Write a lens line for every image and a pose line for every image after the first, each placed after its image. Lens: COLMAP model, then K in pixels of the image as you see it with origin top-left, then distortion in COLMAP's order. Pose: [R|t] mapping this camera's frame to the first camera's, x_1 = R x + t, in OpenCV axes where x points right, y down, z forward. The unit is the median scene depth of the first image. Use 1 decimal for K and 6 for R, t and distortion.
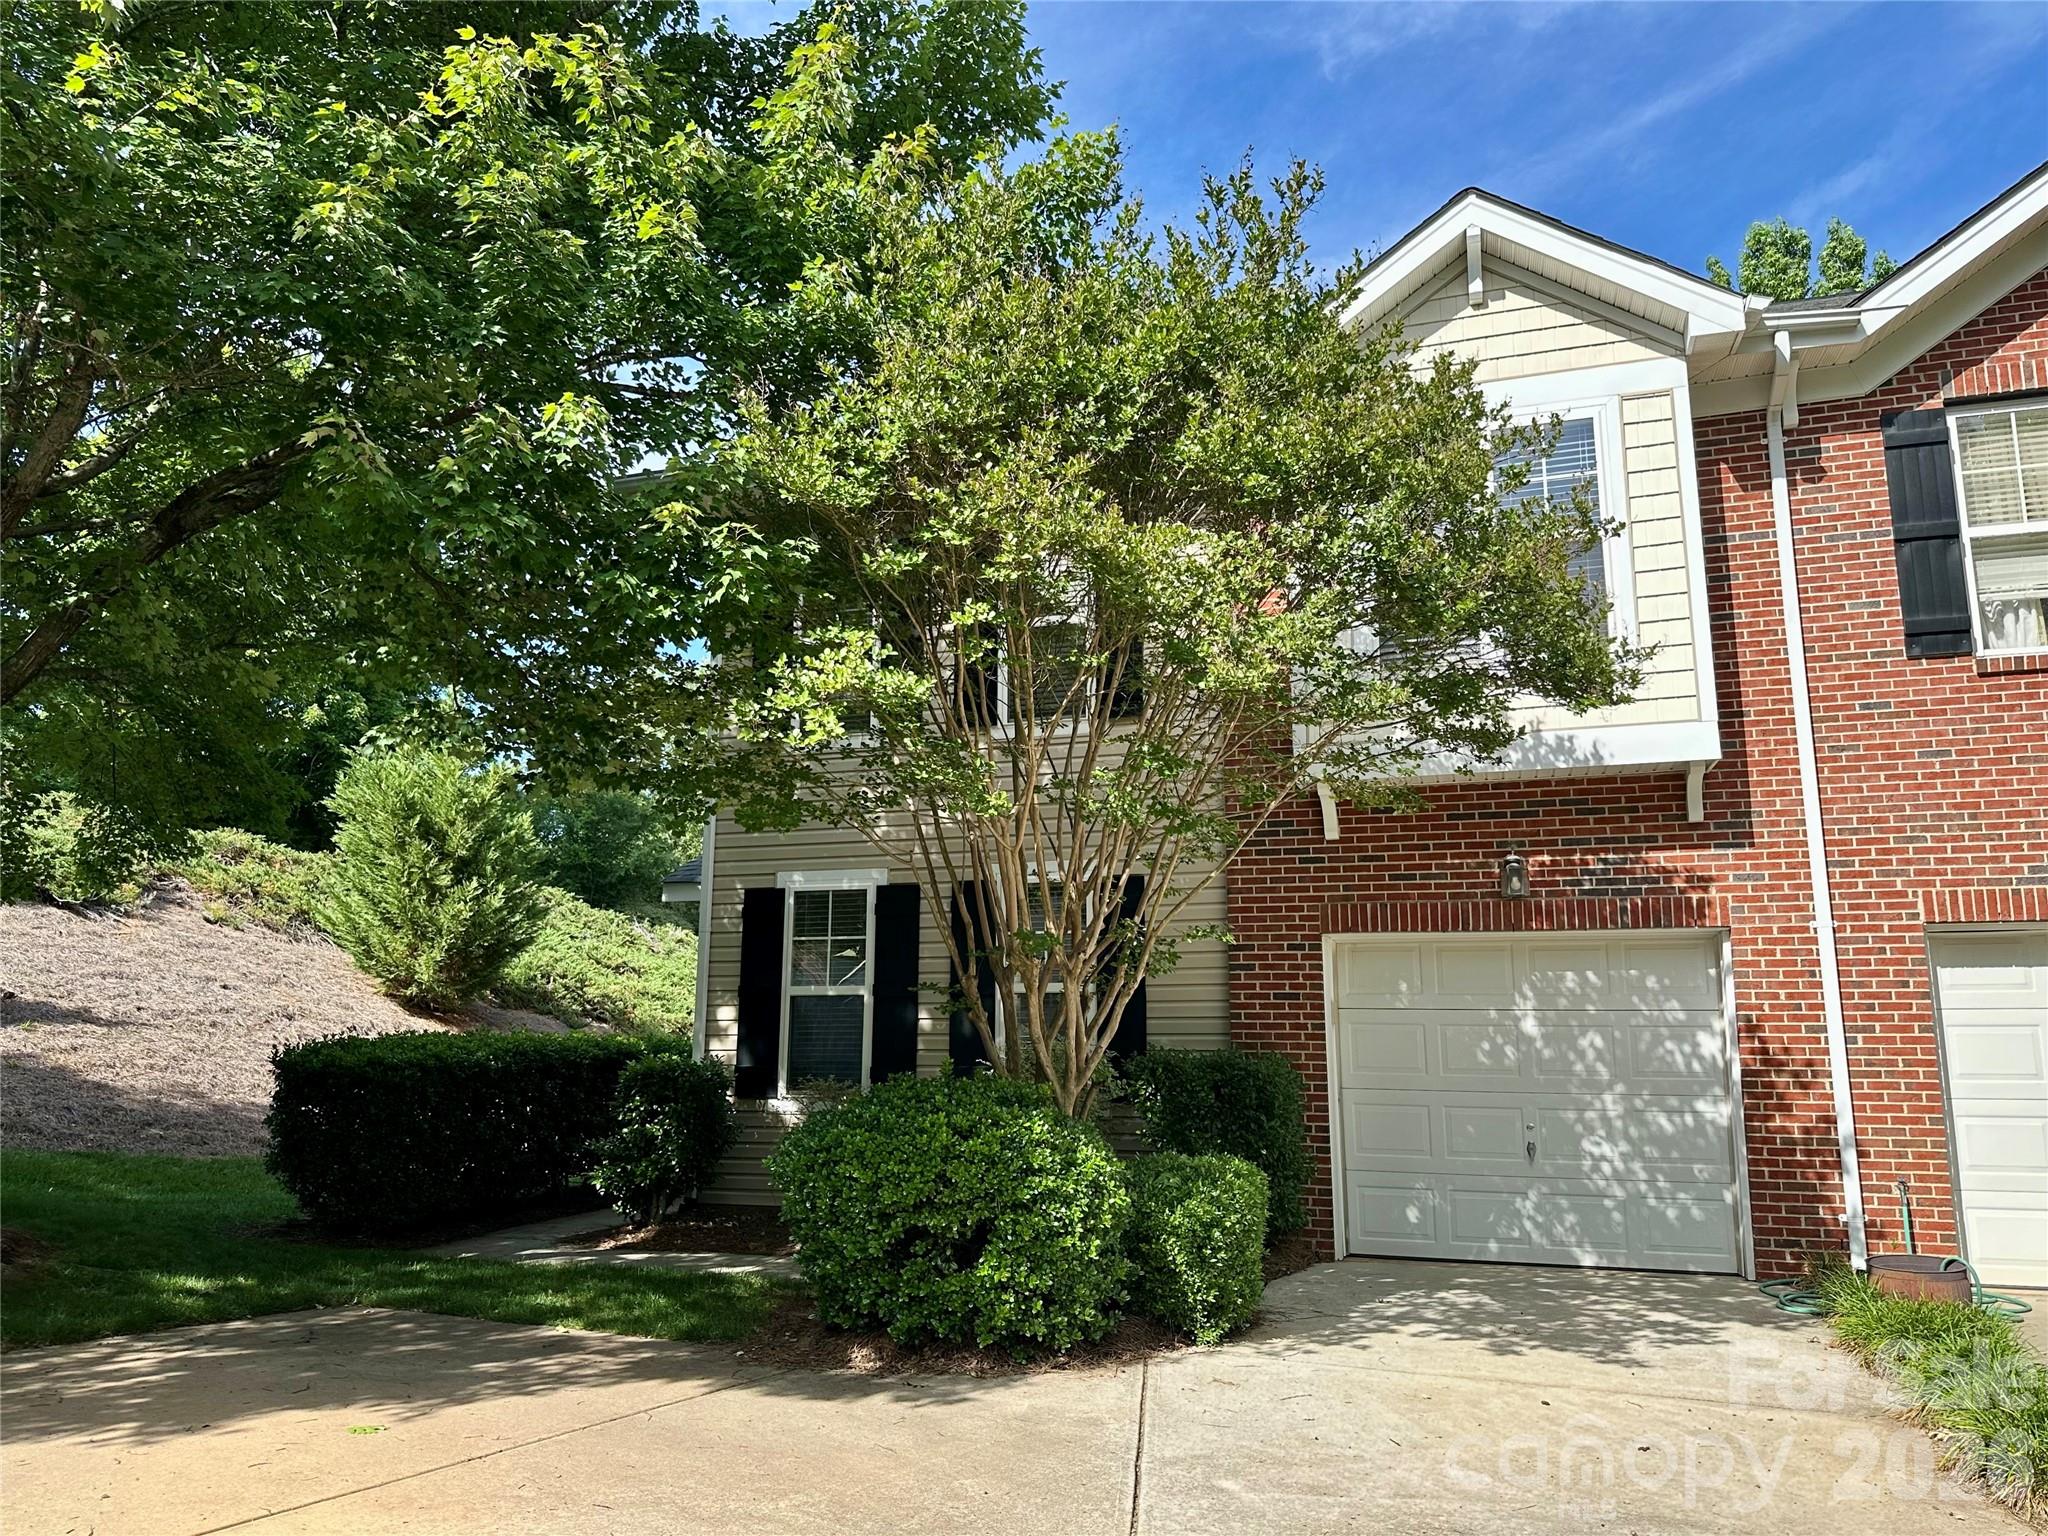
lens RADIAL K [[1404.8, 0, 1024.0], [0, 1404.8, 768.0], [0, 0, 1]] dist [0.074269, 0.000403]
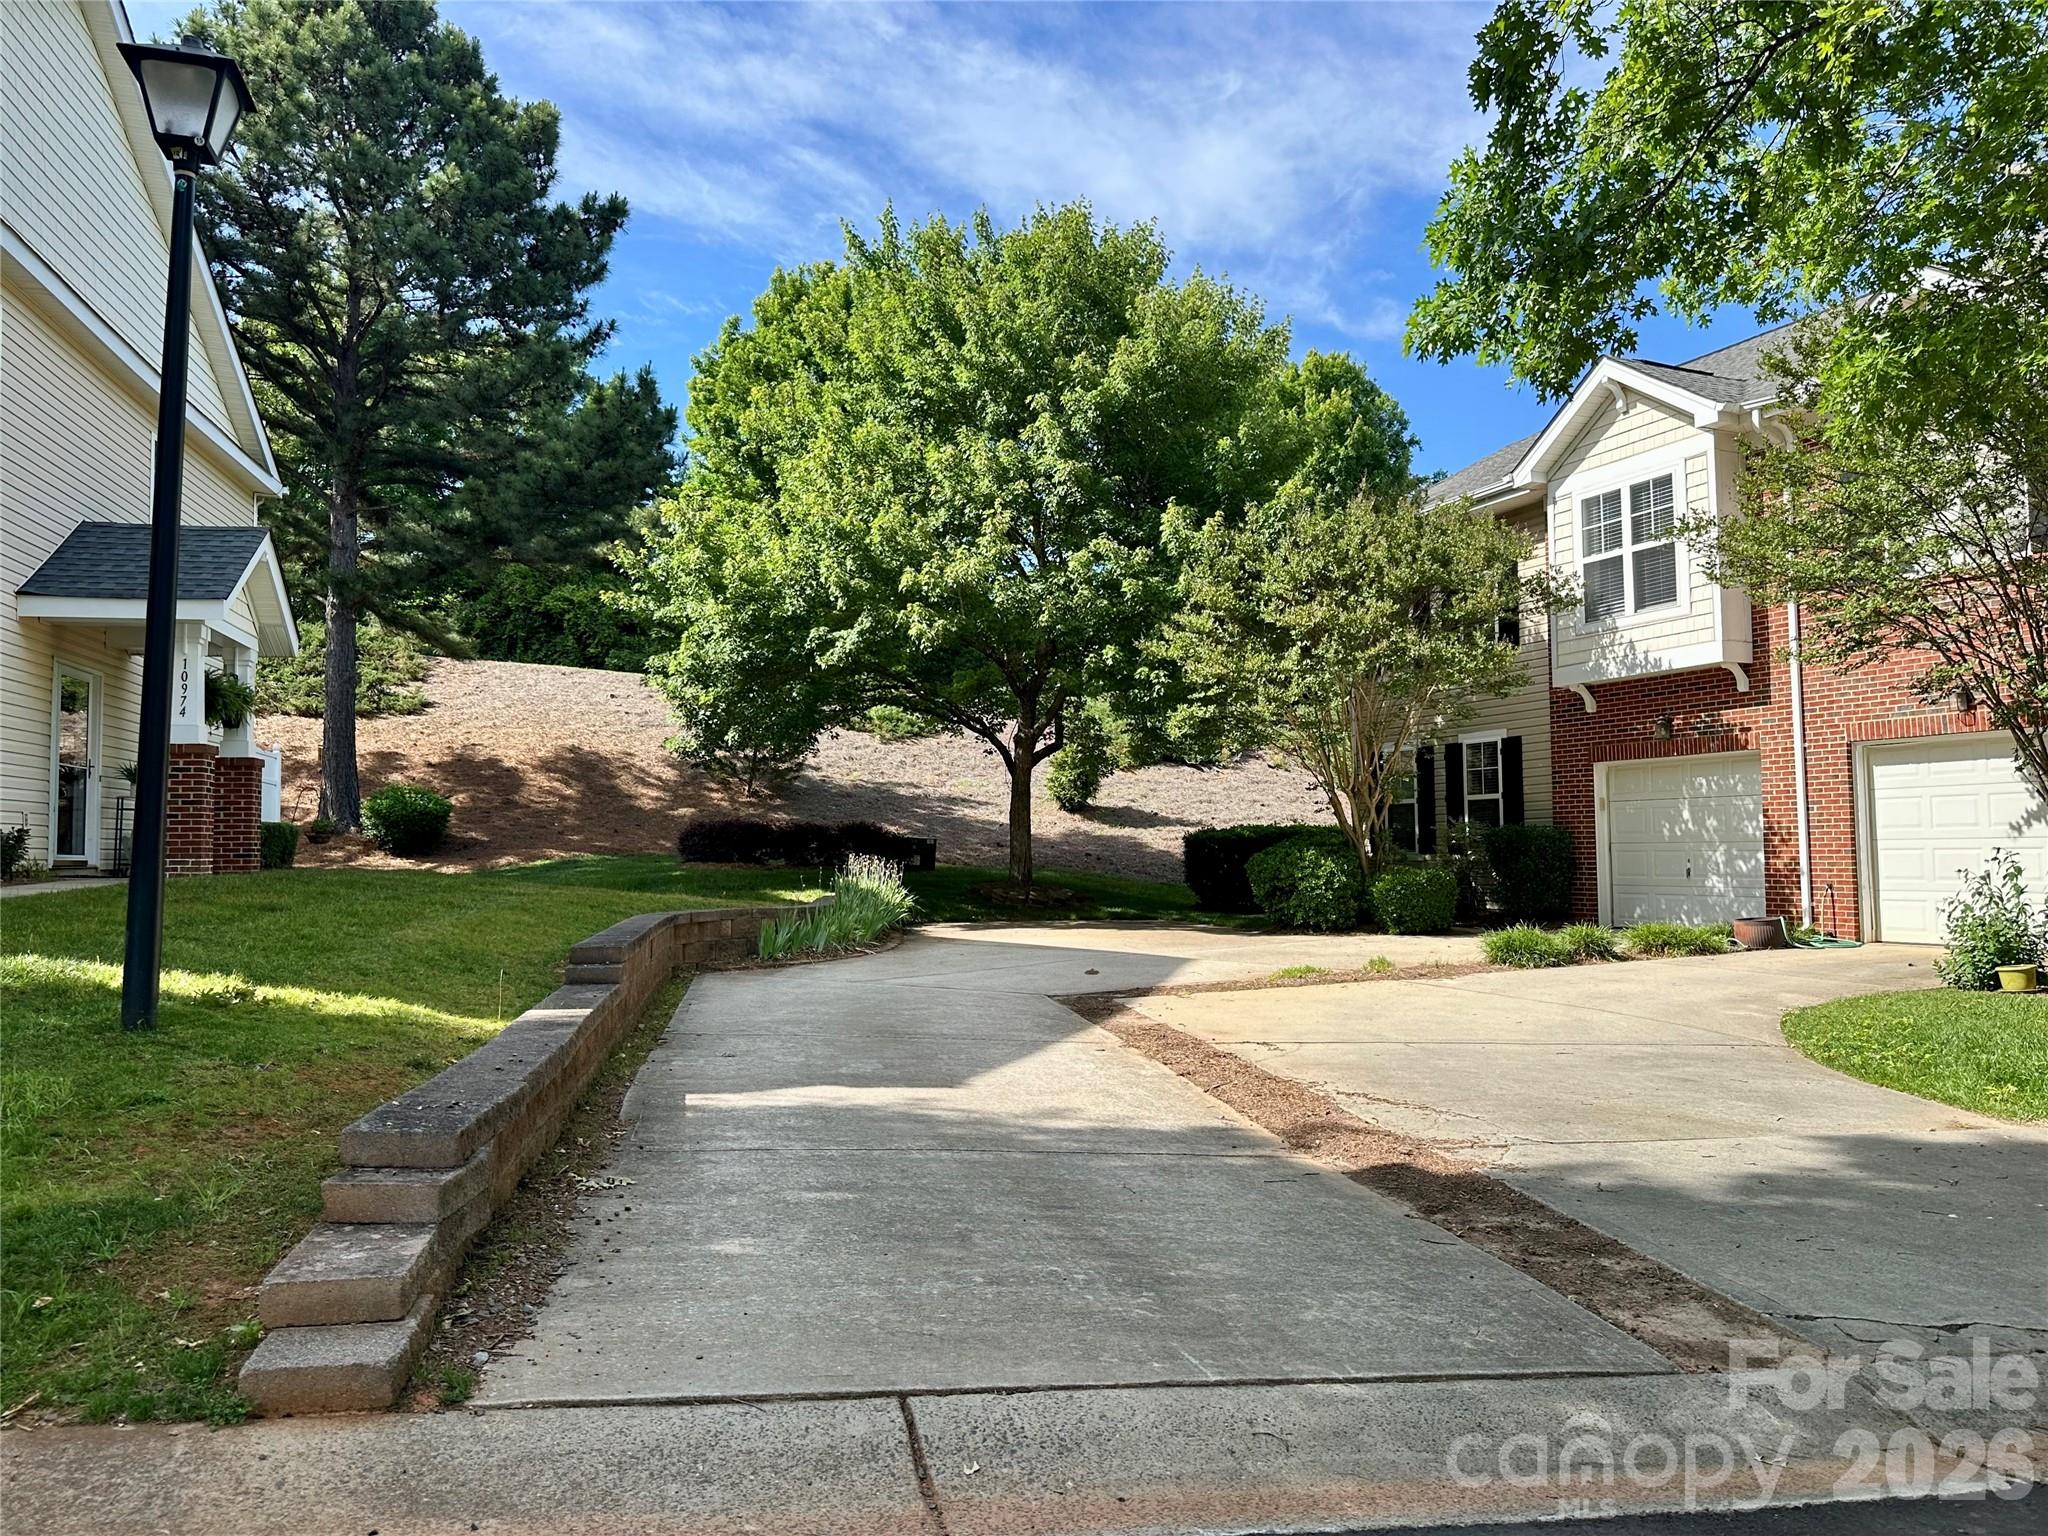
lens RADIAL K [[1404.8, 0, 1024.0], [0, 1404.8, 768.0], [0, 0, 1]] dist [0.074269, 0.000403]
pose [[0.668745, -0.053549, -0.741561, 1.124999], [0.153920, 0.985767, 0.067622, -0.122701], [0.727385, -0.159363, 0.667468, -0.819683]]
